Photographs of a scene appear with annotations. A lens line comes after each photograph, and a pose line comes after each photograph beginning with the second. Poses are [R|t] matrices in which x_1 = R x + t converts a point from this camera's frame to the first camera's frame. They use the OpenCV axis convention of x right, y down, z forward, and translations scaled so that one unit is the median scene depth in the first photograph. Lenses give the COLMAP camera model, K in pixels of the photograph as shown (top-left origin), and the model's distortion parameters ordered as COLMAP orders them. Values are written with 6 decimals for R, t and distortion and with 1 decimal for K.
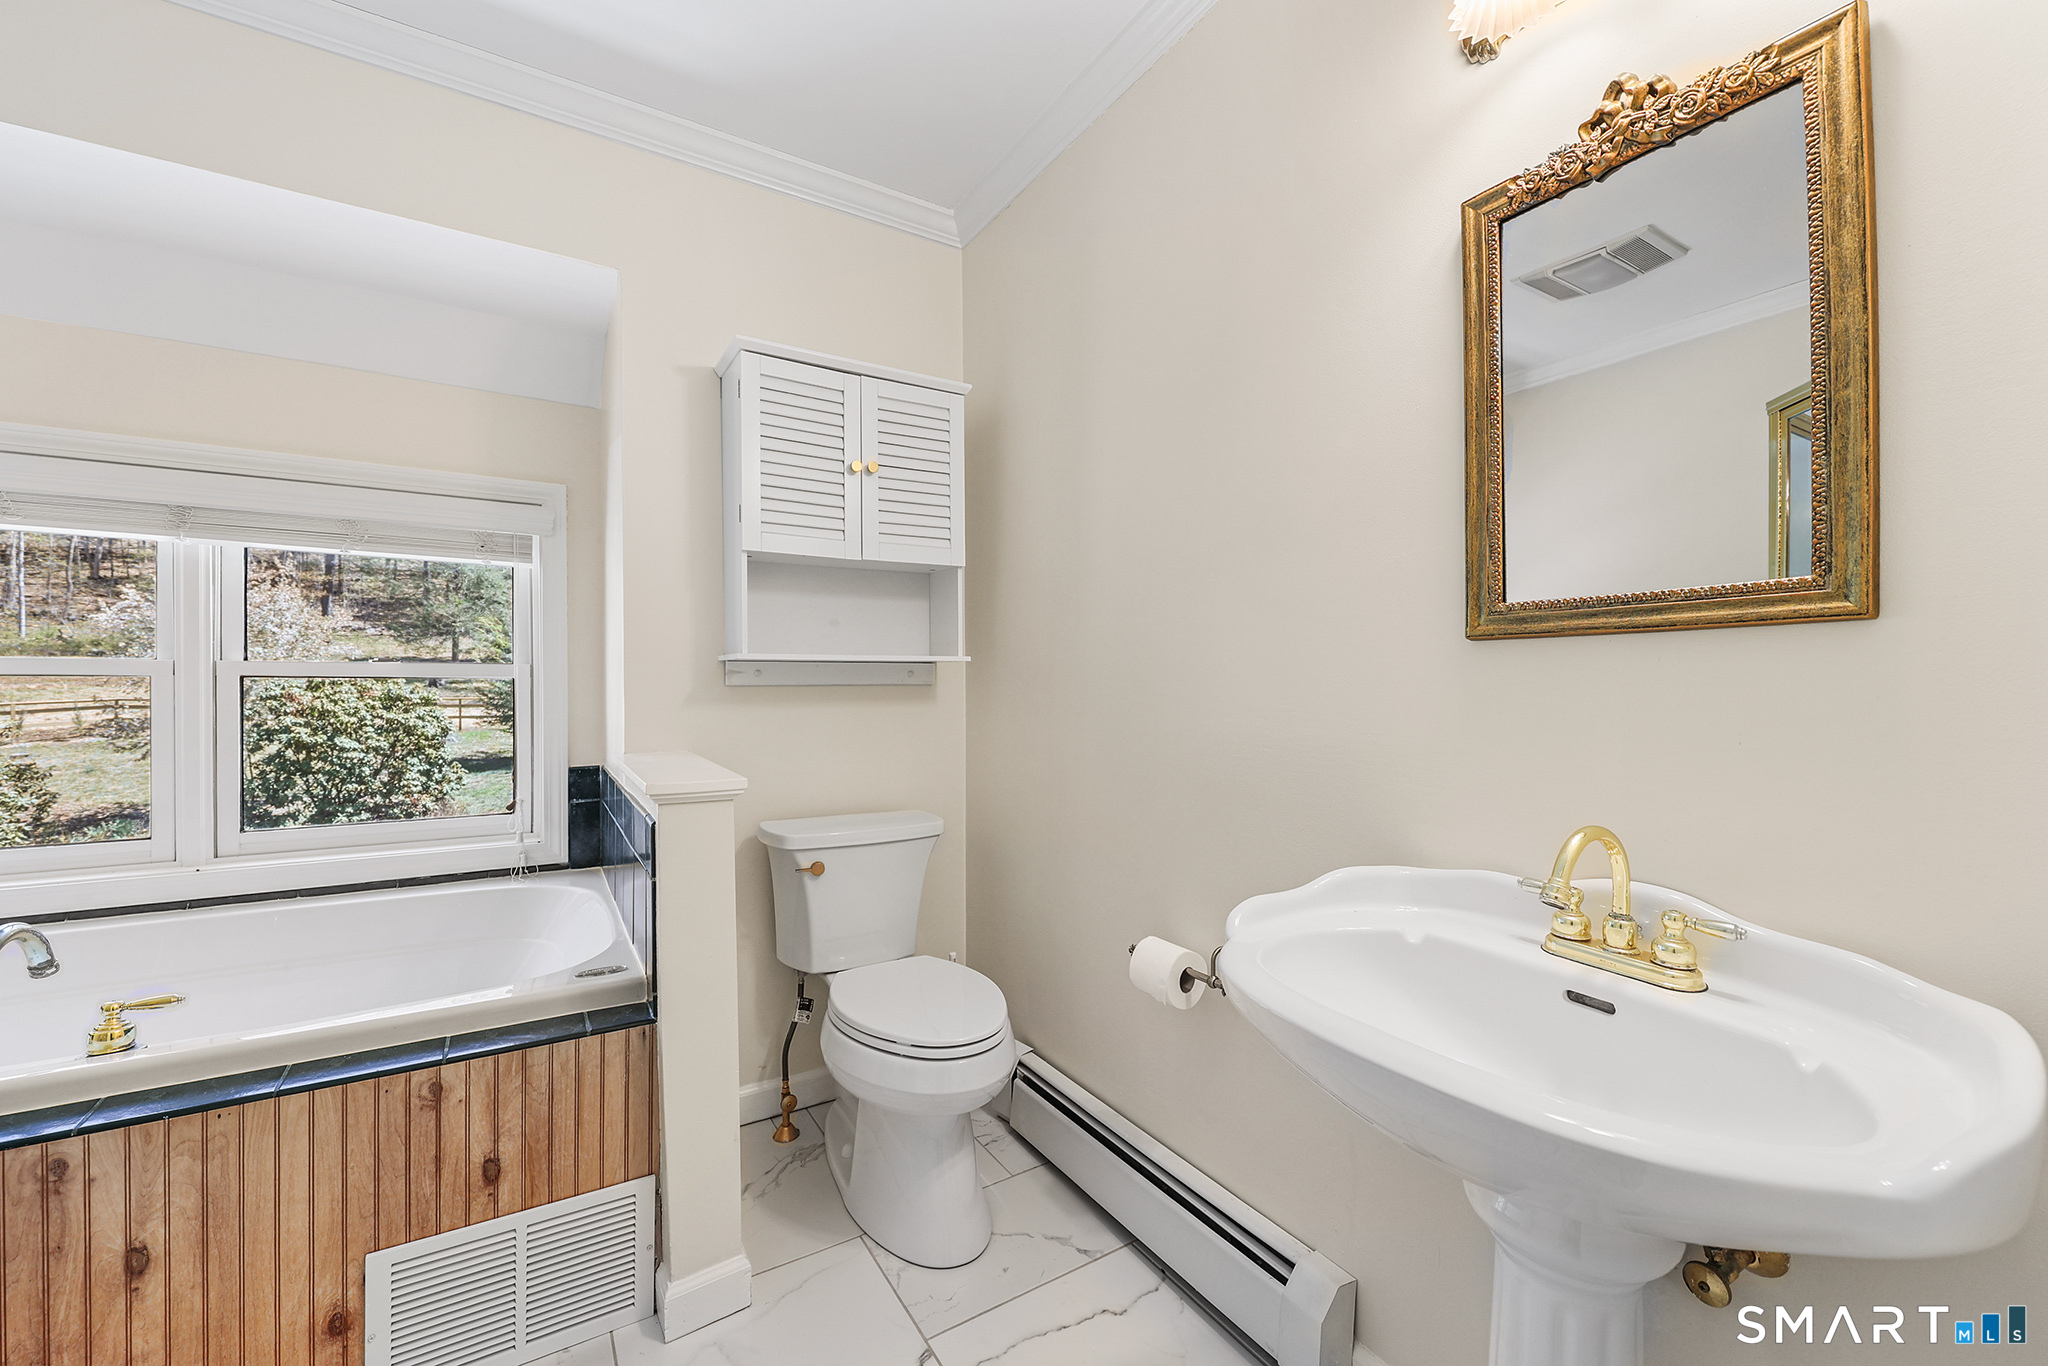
lens RADIAL K [[814.3, 0, 1018.7], [0, 814.3, 681.2], [0, 0, 1]] dist [-0.000424, -0.002382]
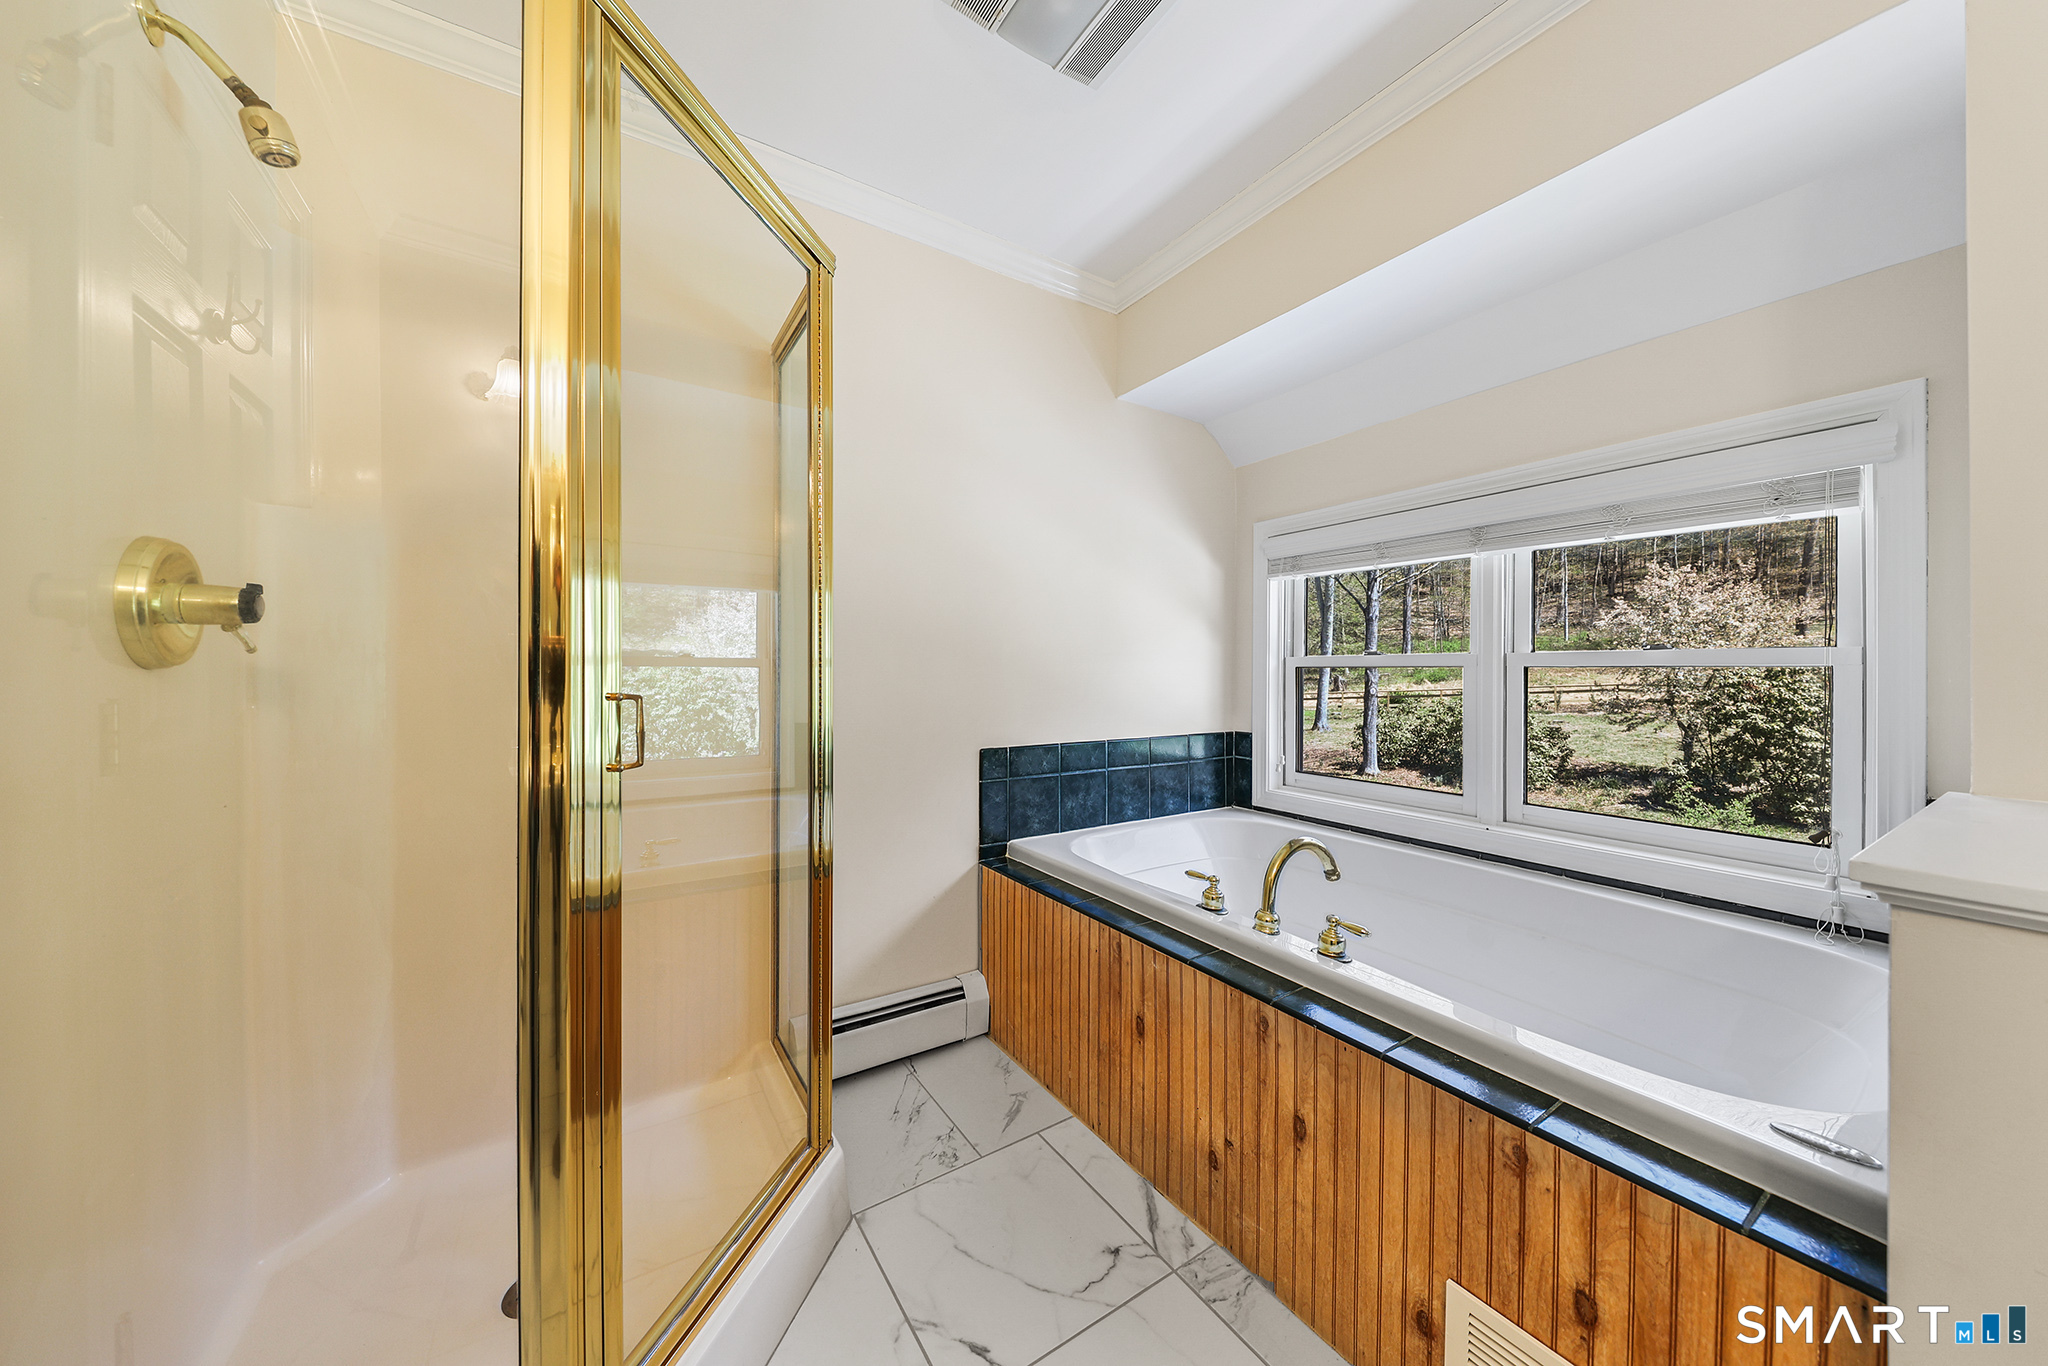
lens RADIAL K [[692.8, 0, 1020.4], [0, 692.8, 671.9], [0, 0, 1]] dist [-0.000360, -0.003942]
pose [[0.020705, 0.001701, -0.999784, -0.009237], [0.000284, 0.999999, 0.001707, 0.000542], [0.999786, -0.000319, 0.020705, 0.279008]]
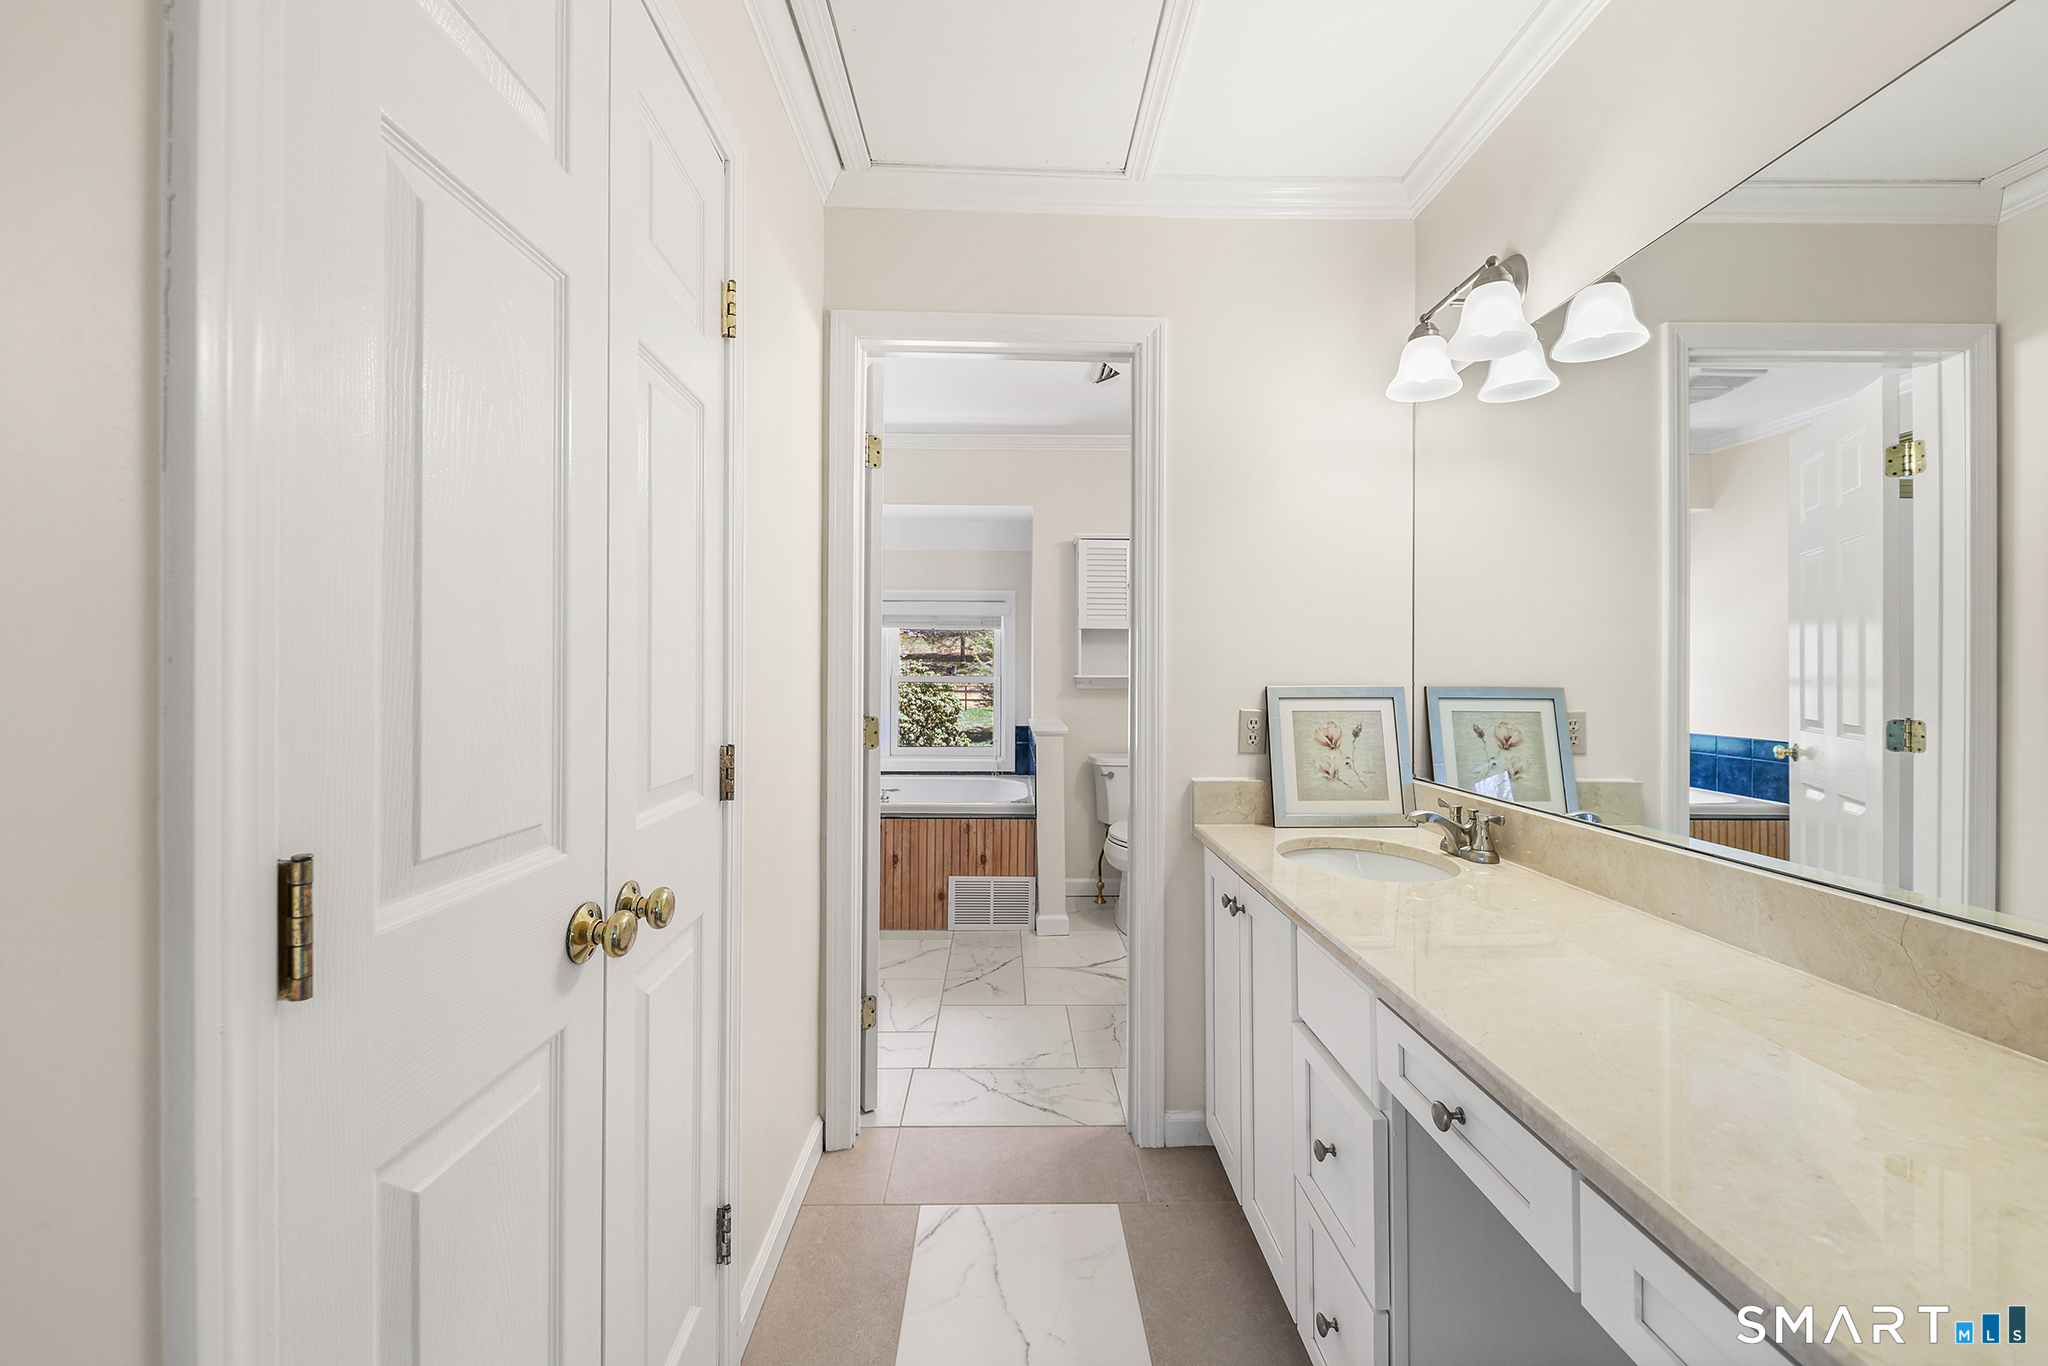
lens RADIAL K [[814.3, 0, 1018.7], [0, 814.3, 681.2], [0, 0, 1]] dist [-0.000424, -0.002382]
pose [[0.859898, 0.010238, -0.510364, 0.568349], [-0.003975, 0.999903, 0.013360, -0.041483], [0.510451, -0.009459, 0.859855, -0.866914]]
